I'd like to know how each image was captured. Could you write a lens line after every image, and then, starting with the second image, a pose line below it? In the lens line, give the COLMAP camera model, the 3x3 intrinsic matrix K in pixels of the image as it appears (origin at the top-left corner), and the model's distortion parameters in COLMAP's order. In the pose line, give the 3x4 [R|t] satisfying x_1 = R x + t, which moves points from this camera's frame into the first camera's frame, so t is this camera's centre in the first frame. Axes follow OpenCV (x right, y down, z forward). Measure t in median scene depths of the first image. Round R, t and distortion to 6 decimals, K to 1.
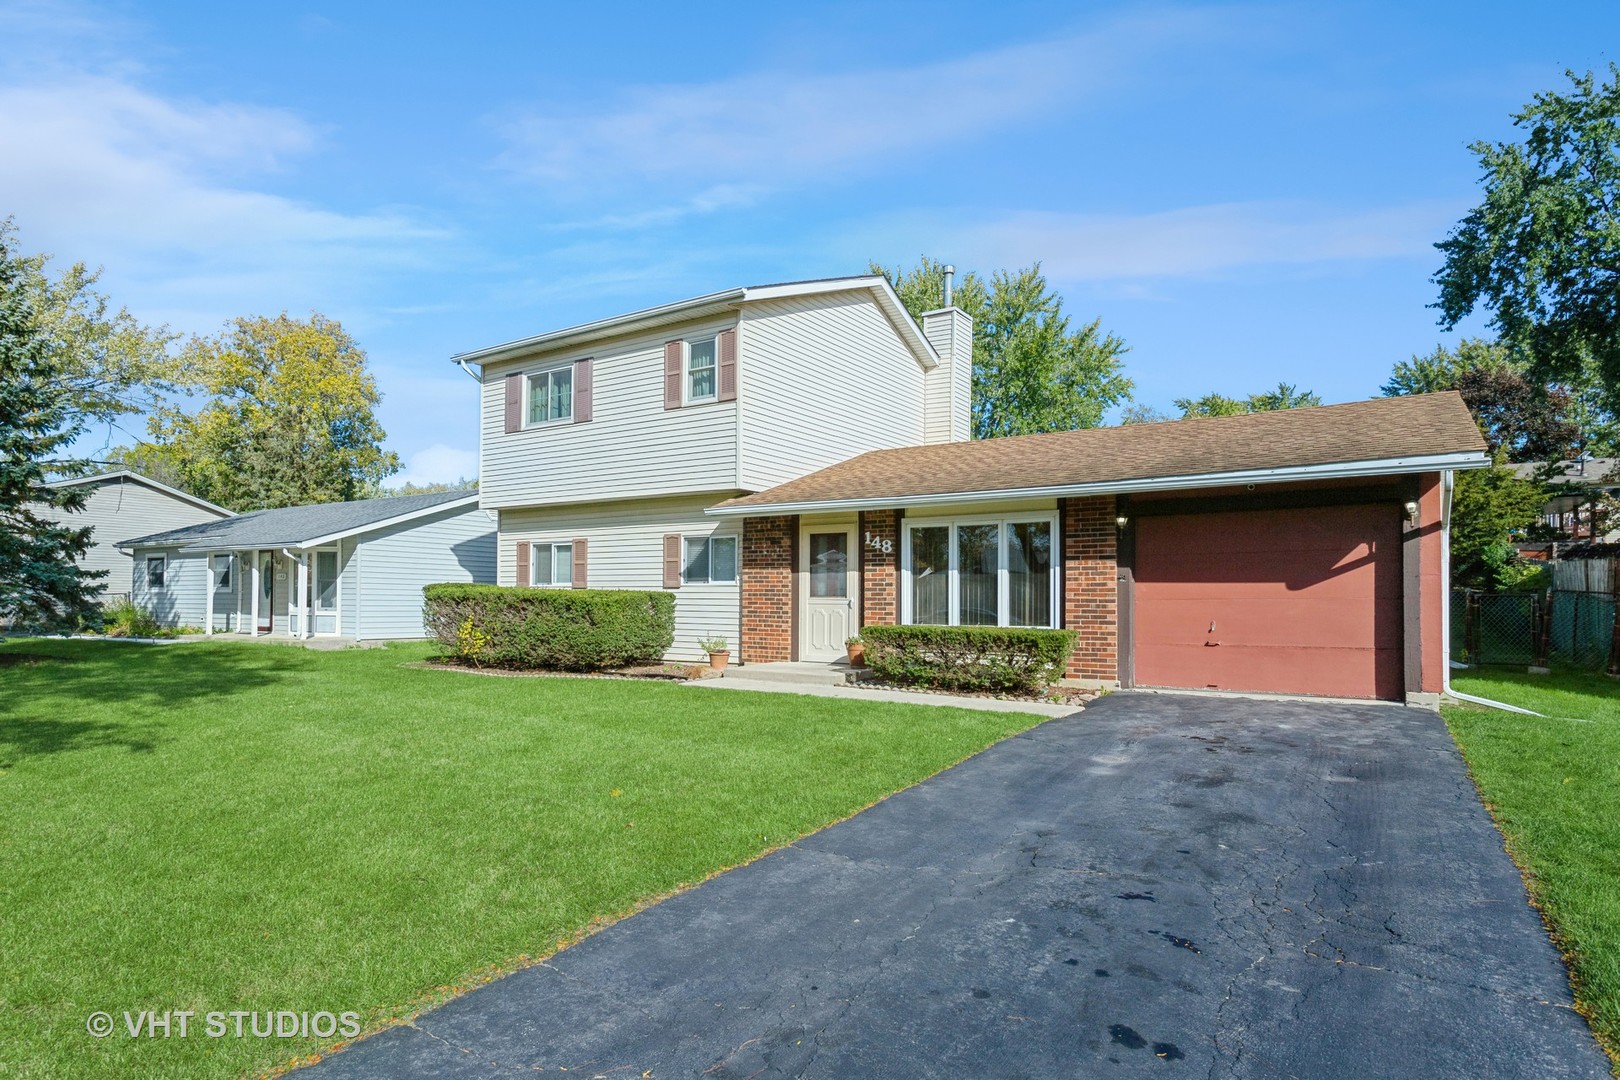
lens RADIAL K [[919.8, 0, 810.0], [0, 919.8, 540.0], [0, 0, 1]] dist [-0.003384, -0.000653]
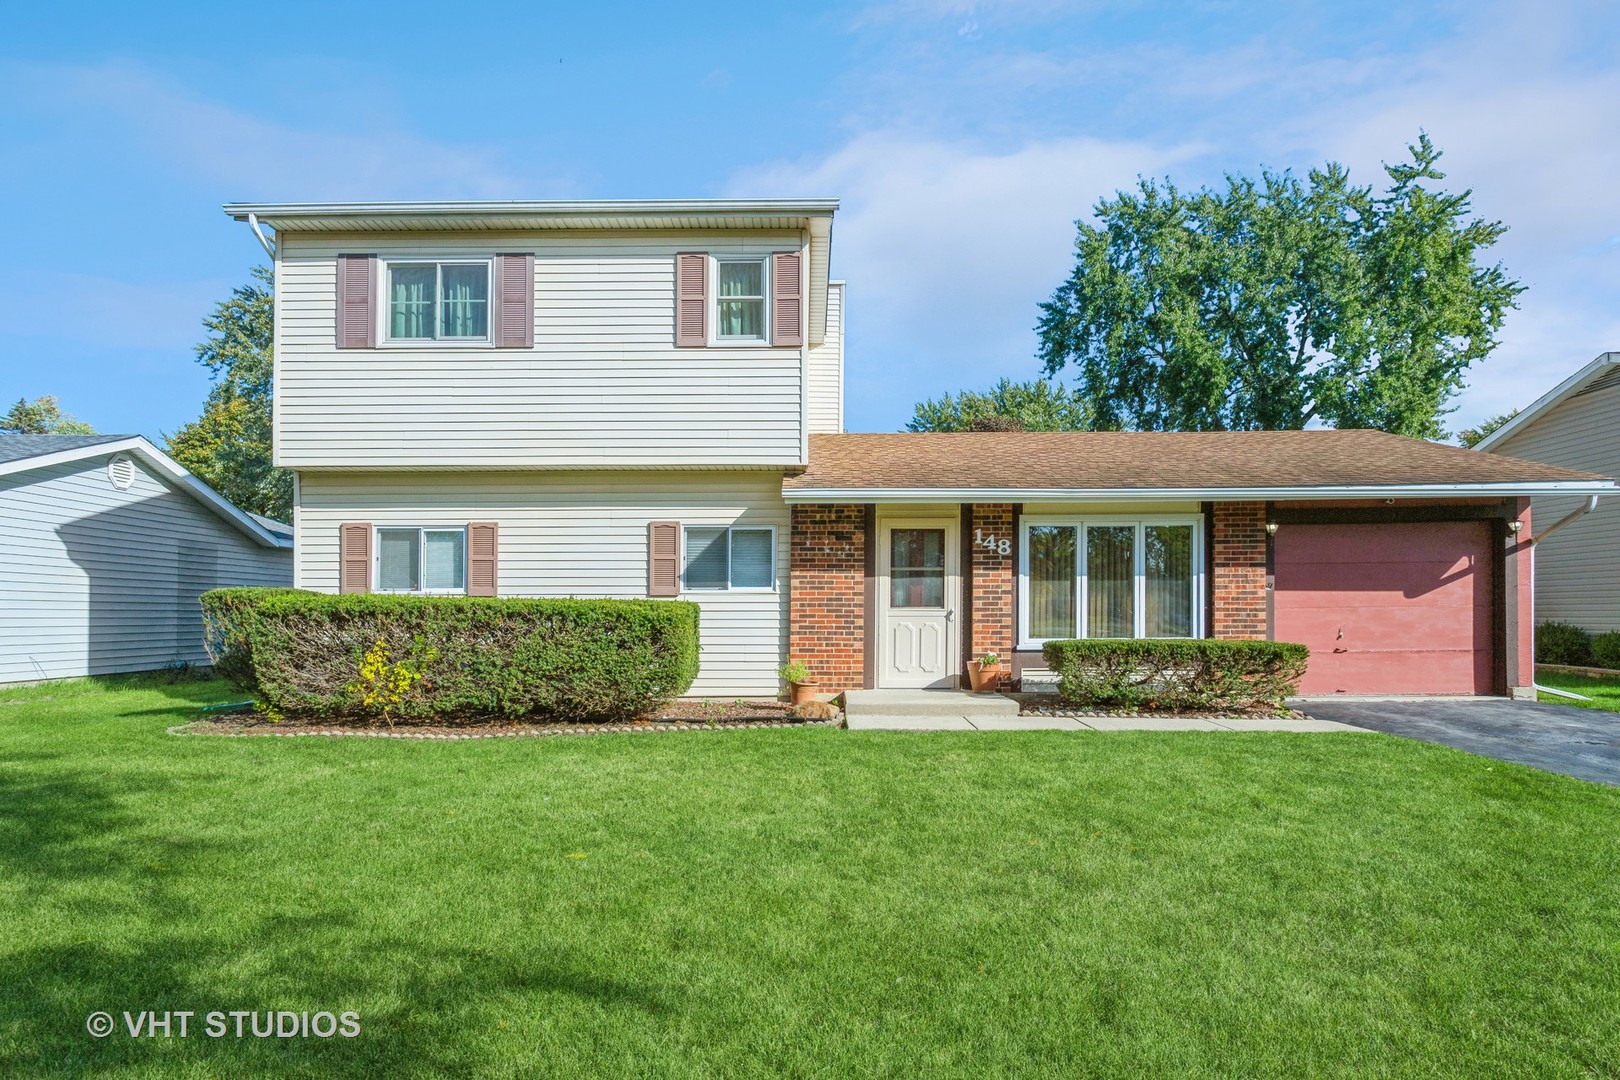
lens RADIAL K [[941.9, 0, 808.6], [0, 941.9, 570.1], [0, 0, 1]] dist [0.000503, -0.000040]
pose [[0.834952, 0.016863, 0.550064, -0.513266], [-0.028554, 0.999512, 0.012701, 0.020989], [-0.549581, -0.026312, 0.835026, 0.356287]]
